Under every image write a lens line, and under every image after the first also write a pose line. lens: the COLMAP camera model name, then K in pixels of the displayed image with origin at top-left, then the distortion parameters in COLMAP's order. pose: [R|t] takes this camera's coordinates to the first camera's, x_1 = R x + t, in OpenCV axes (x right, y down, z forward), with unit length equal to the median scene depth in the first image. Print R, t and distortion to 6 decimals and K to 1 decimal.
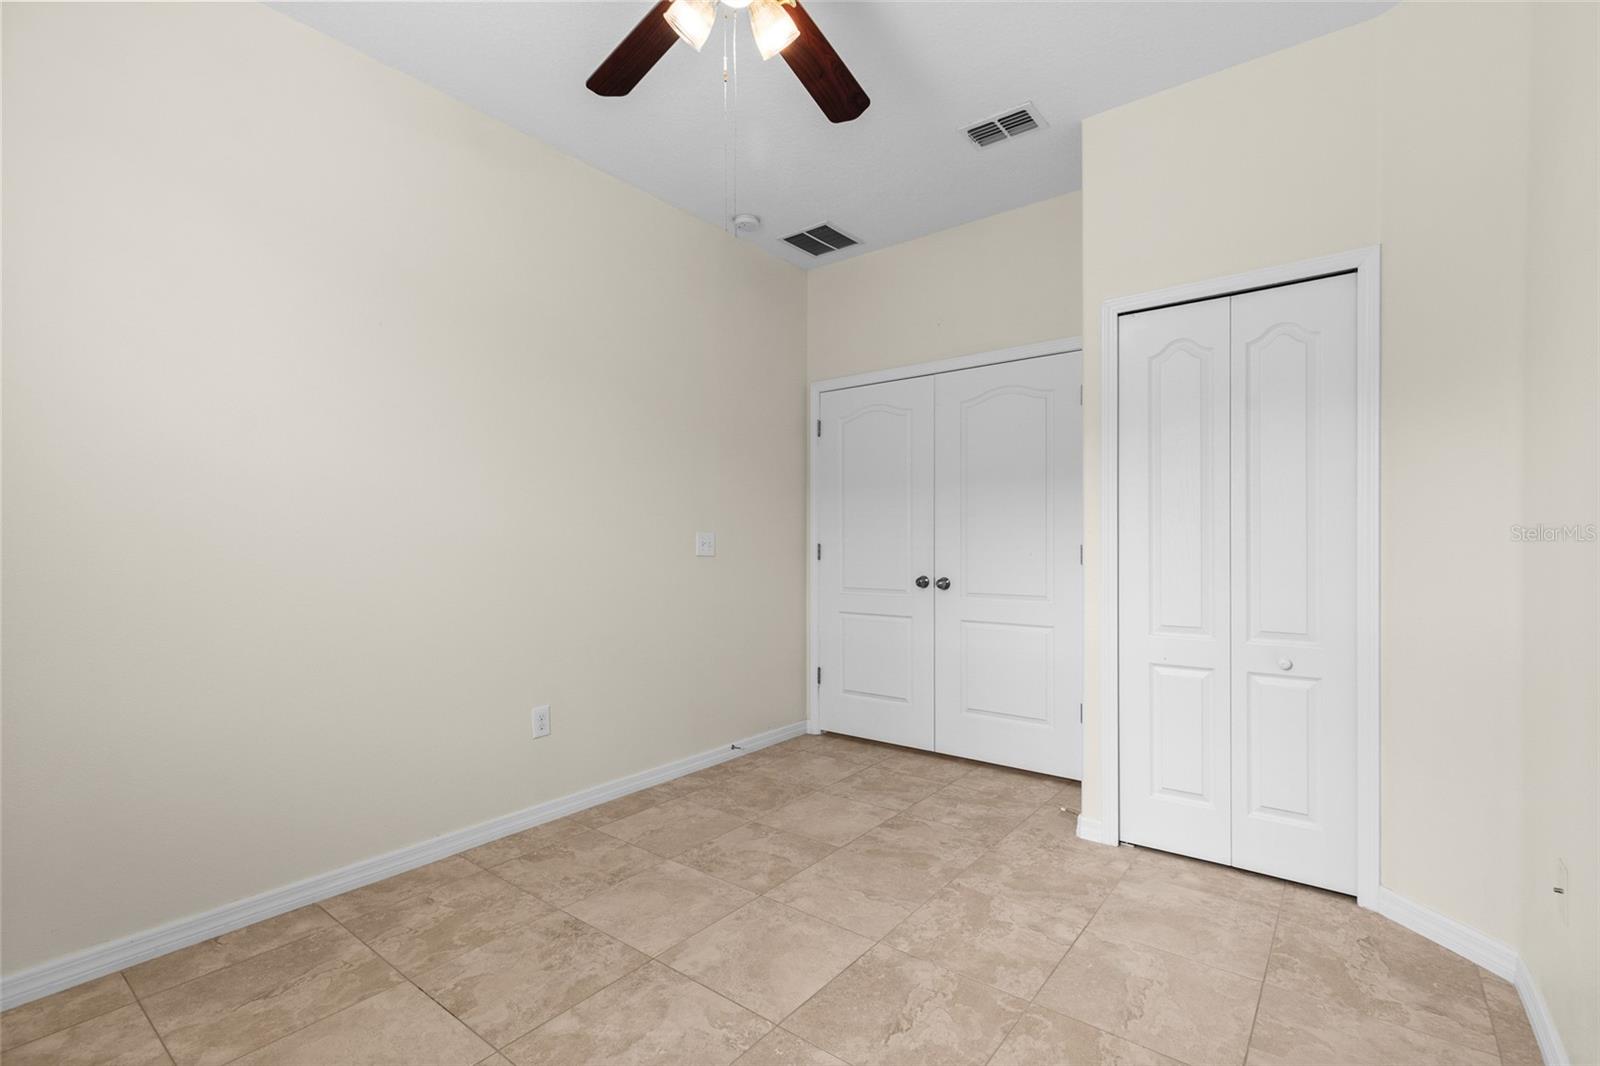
lens RADIAL K [[723.2, 0, 819.7], [0, 723.2, 533.8], [0, 0, 1]] dist [0.000147, -0.000336]
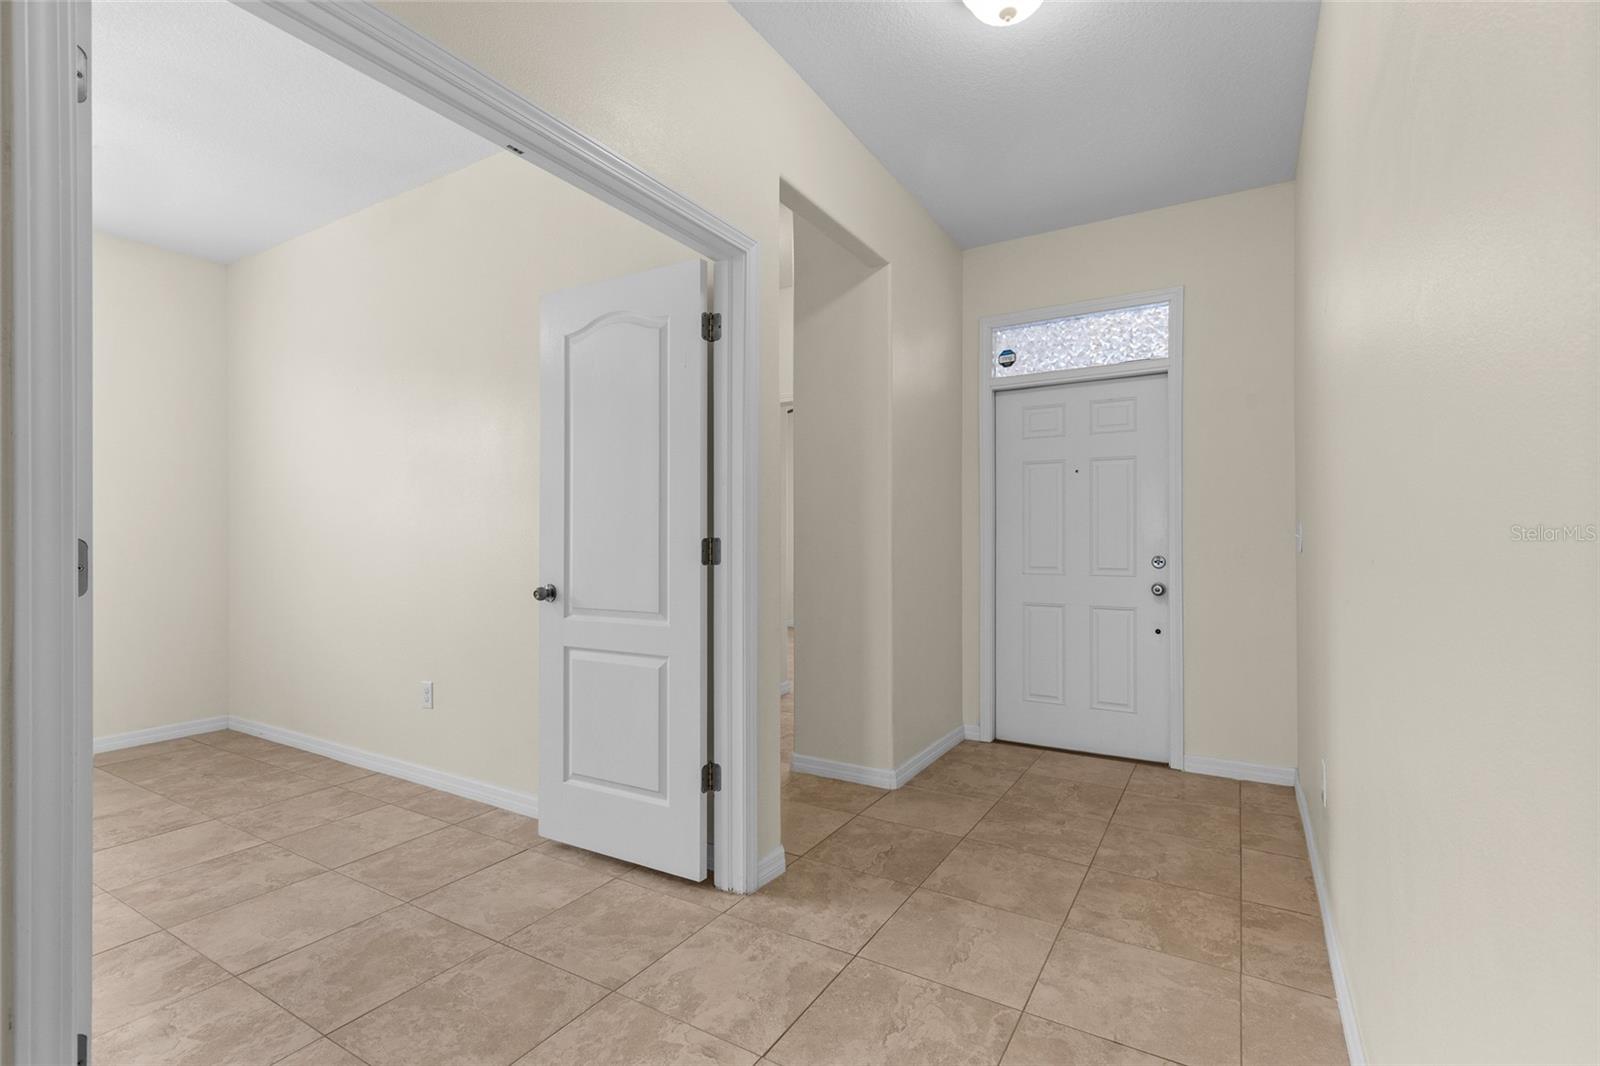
lens RADIAL K [[723.2, 0, 819.7], [0, 723.2, 533.8], [0, 0, 1]] dist [0.000147, -0.000336]
pose [[0.124757, 0.003049, -0.992183, 1.107235], [0.009000, 0.999951, 0.004204, 0.009392], [0.992146, -0.009454, 0.124724, 1.992380]]
